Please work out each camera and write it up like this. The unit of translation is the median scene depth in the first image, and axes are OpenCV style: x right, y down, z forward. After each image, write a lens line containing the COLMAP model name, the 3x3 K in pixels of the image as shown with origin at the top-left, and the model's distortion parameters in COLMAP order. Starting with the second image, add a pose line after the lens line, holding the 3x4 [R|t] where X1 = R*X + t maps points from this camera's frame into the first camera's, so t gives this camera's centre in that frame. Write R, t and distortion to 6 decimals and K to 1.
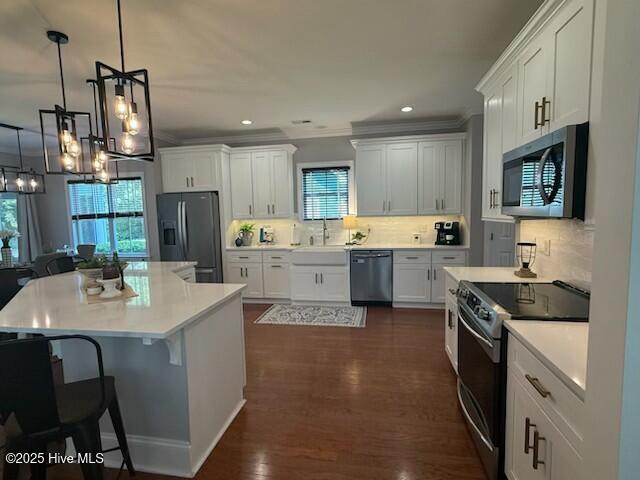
lens RADIAL K [[319.1, 0, 320.2], [0, 319.1, 241.4], [0, 0, 1]] dist [-0.000676, -0.000112]
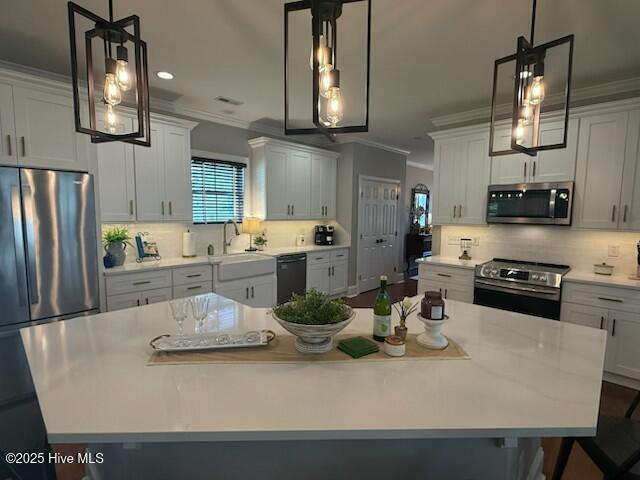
lens RADIAL K [[319.1, 0, 319.8], [0, 319.1, 240.2], [0, 0, 1]] dist [-0.000676, -0.000112]
pose [[0.559085, -0.041902, 0.828051, -0.548329], [0.052569, 0.998504, 0.015034, -0.024531], [-0.827442, 0.035125, 0.560451, 0.340840]]
